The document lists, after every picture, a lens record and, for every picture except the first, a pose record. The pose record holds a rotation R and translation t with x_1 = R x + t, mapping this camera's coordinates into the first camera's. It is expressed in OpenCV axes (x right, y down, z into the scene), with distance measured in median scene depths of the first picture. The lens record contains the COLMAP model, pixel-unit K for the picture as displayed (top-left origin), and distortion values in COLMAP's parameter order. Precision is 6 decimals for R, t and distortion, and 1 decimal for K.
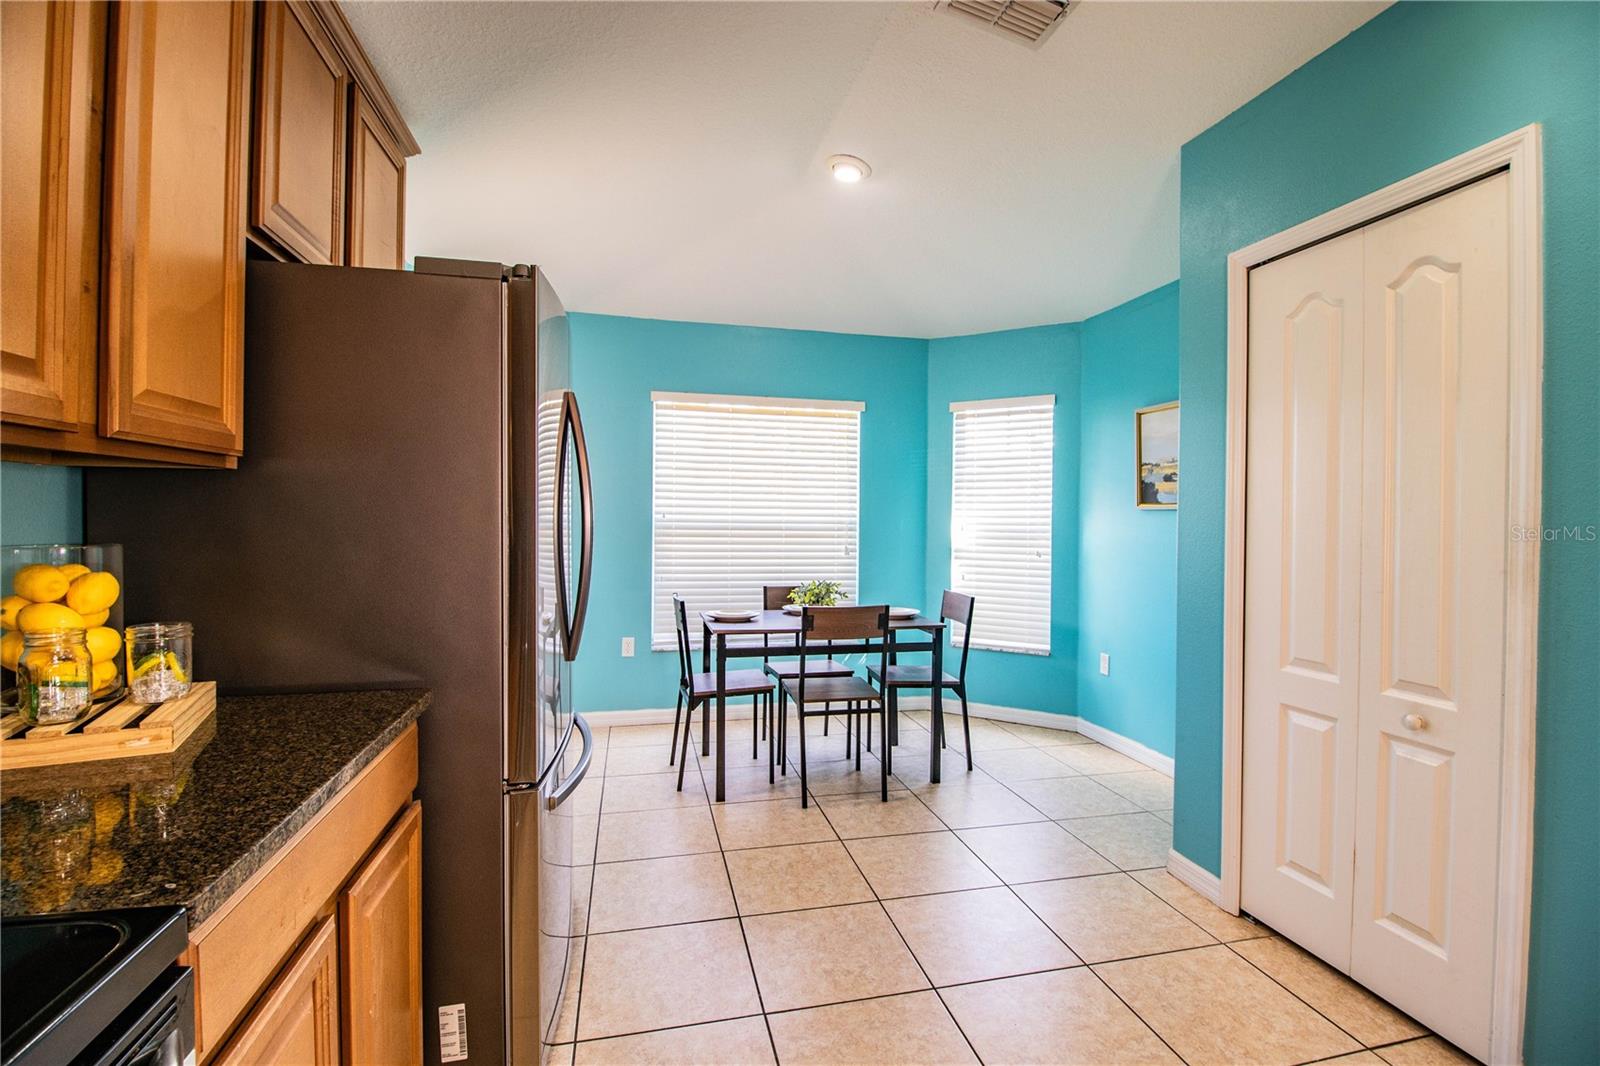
lens RADIAL K [[736.9, 0, 802.0], [0, 736.9, 523.8], [0, 0, 1]] dist [-0.001817, -0.011858]
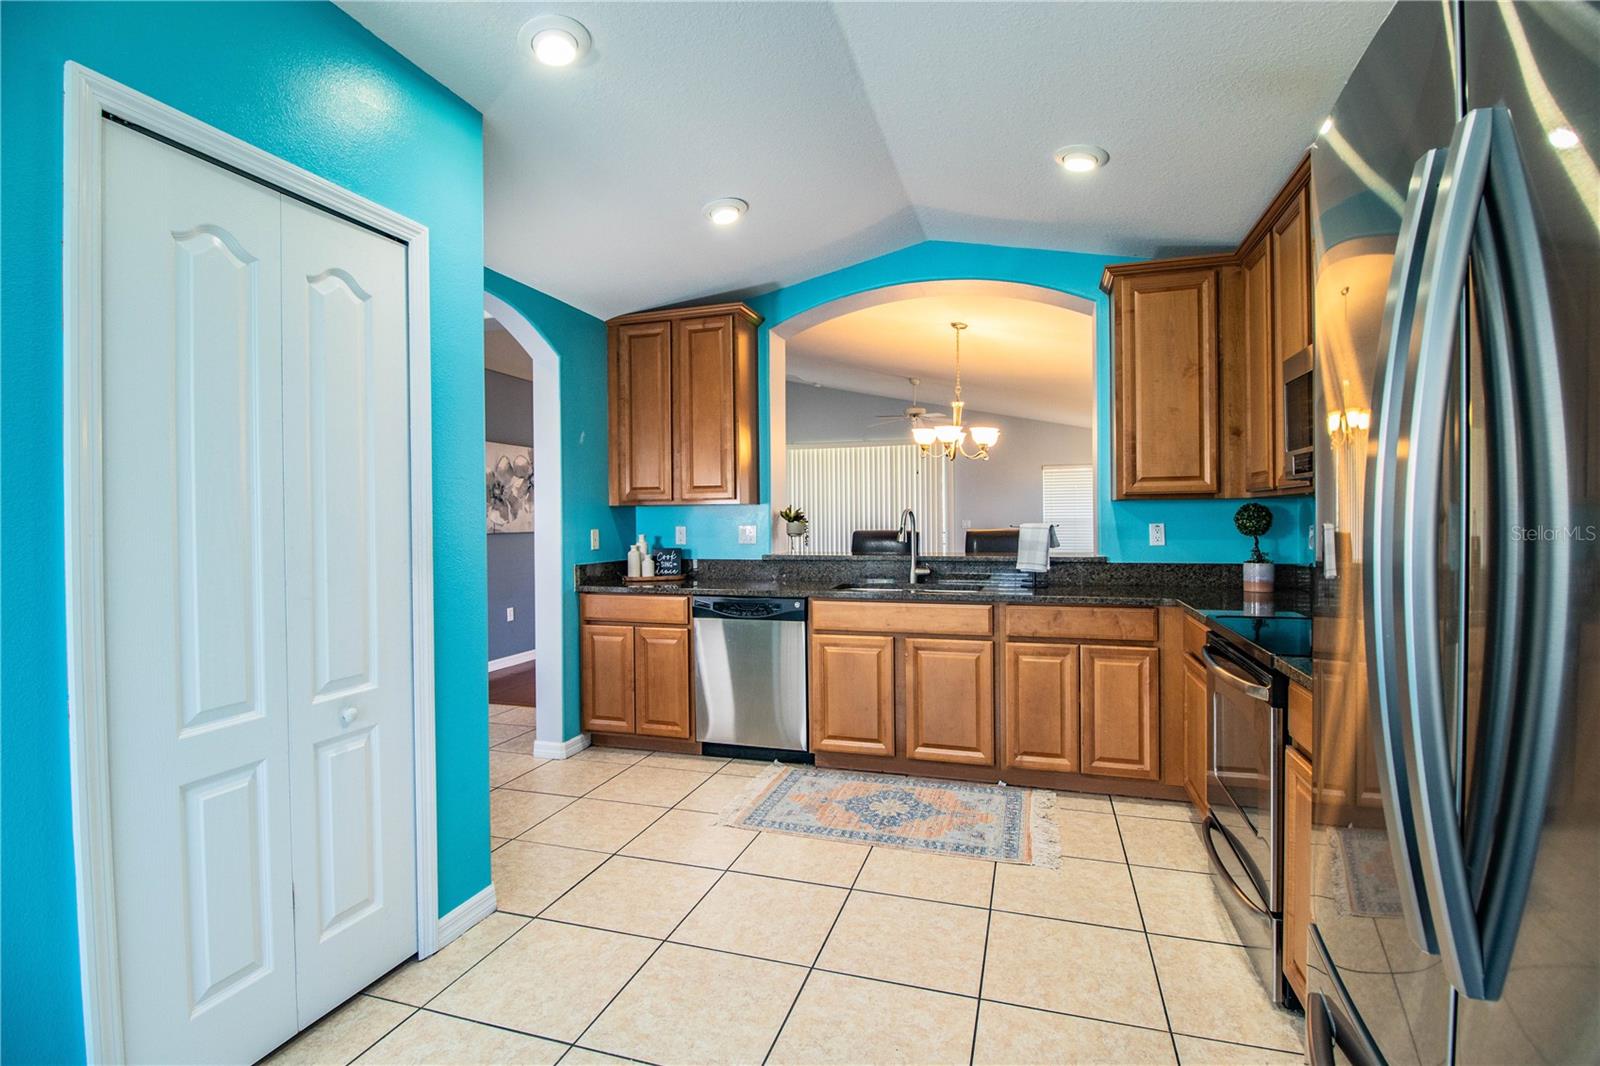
lens RADIAL K [[736.9, 0, 808.8], [0, 736.9, 527.0], [0, 0, 1]] dist [-0.001817, -0.011858]
pose [[-0.864468, -0.006785, 0.502642, -0.260484], [0.005876, 0.999704, 0.023600, -0.019519], [-0.502653, 0.023355, -0.864173, 1.593850]]
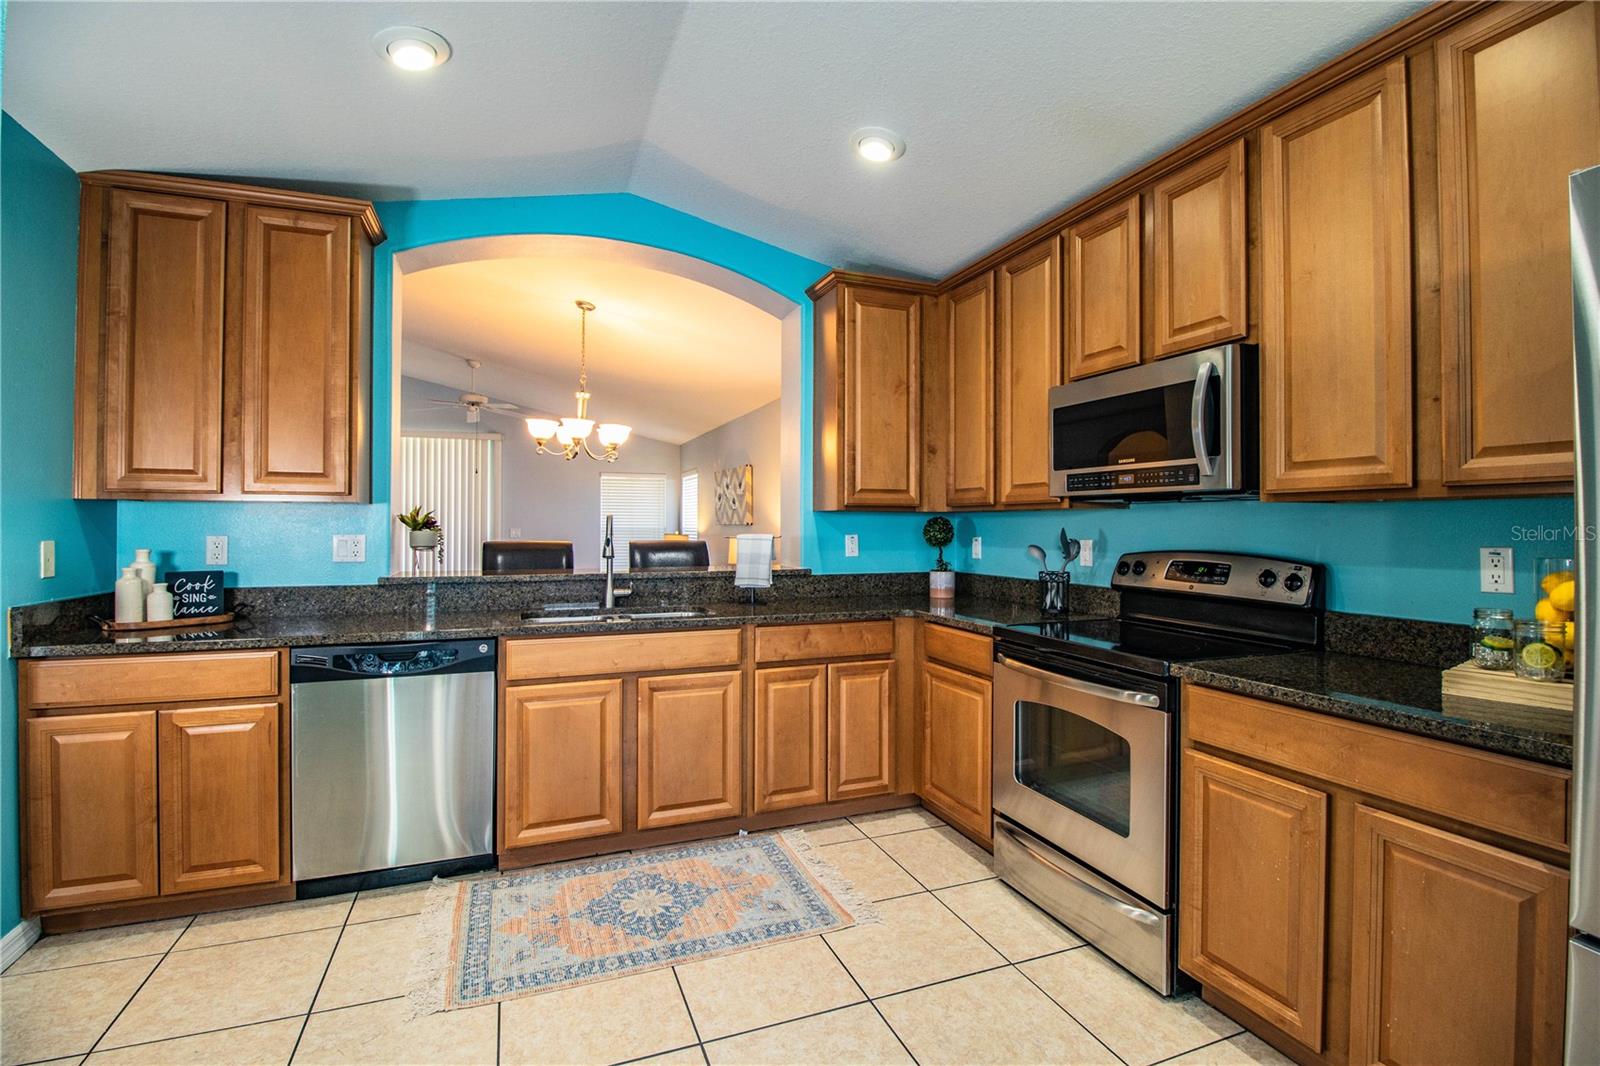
lens RADIAL K [[736.9, 0, 808.8], [0, 736.9, 524.5], [0, 0, 1]] dist [-0.001817, -0.011858]
pose [[-0.988013, -0.012754, -0.153841, 0.392665], [-0.013802, 0.999888, 0.005749, -0.014122], [0.153751, 0.007803, -0.988079, 1.364153]]
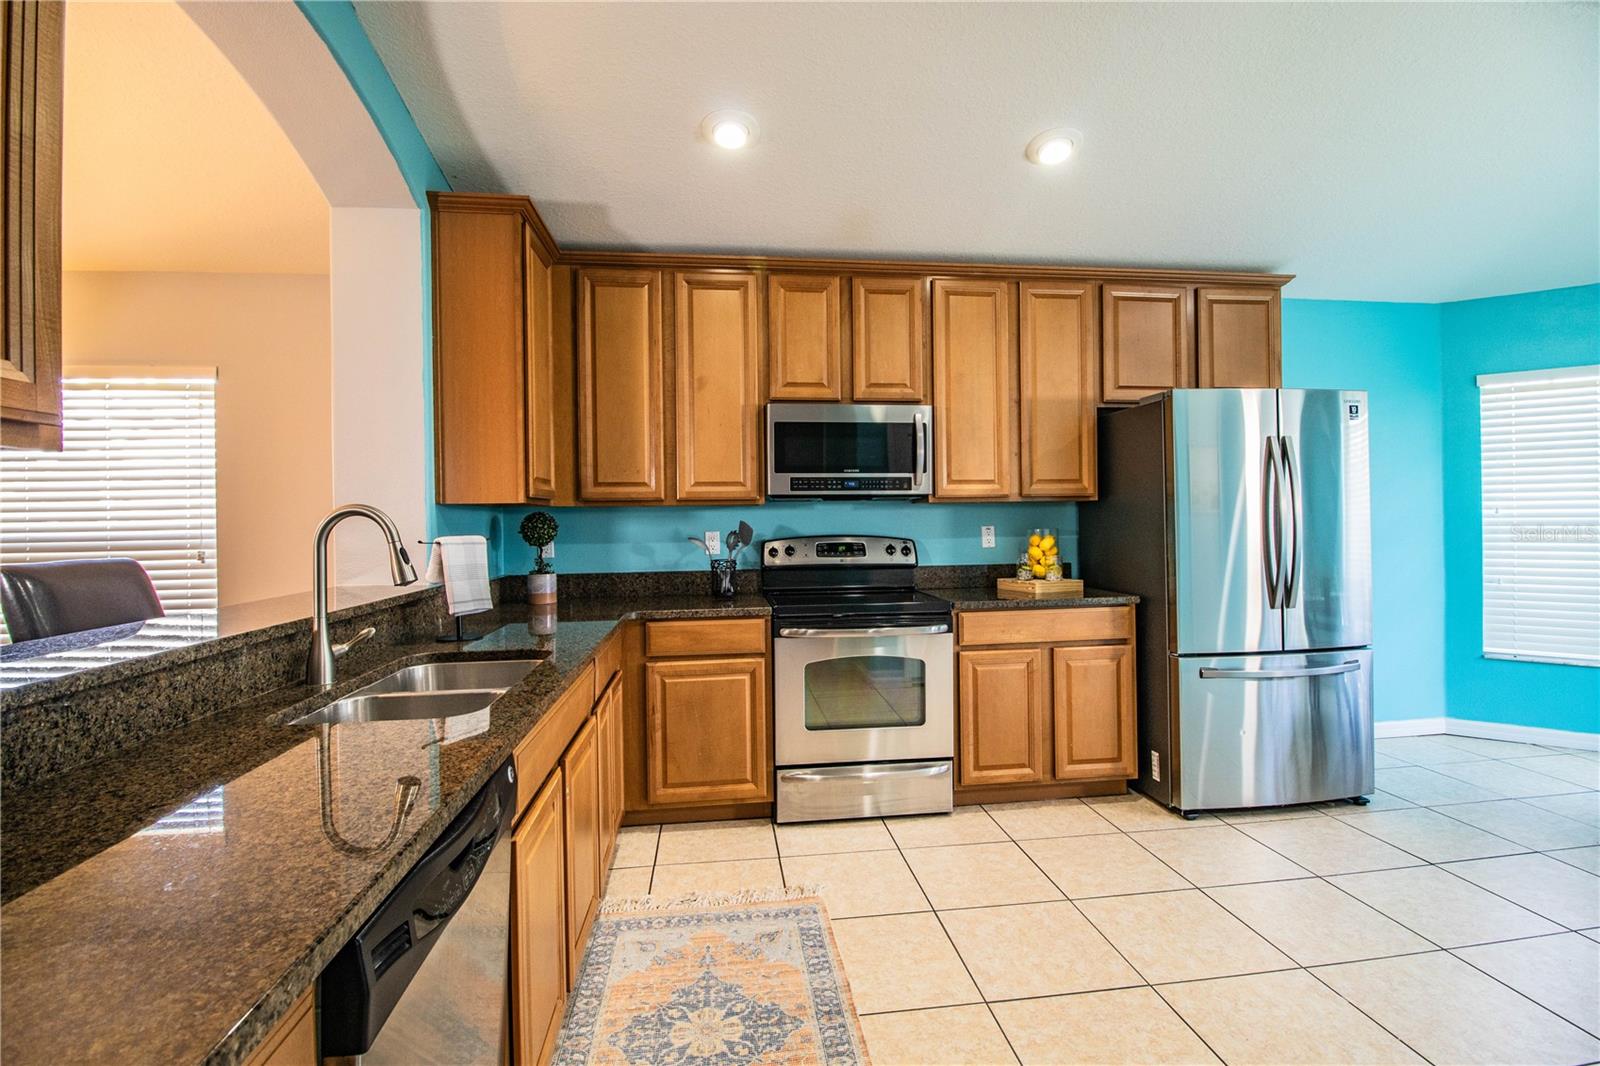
lens RADIAL K [[736.9, 0, 809.0], [0, 736.9, 522.7], [0, 0, 1]] dist [-0.001817, -0.011858]
pose [[-0.099108, -0.002429, -0.995074, 1.479229], [0.003366, 0.999990, -0.002777, 0.005516], [0.995071, -0.003625, -0.099099, 0.196376]]
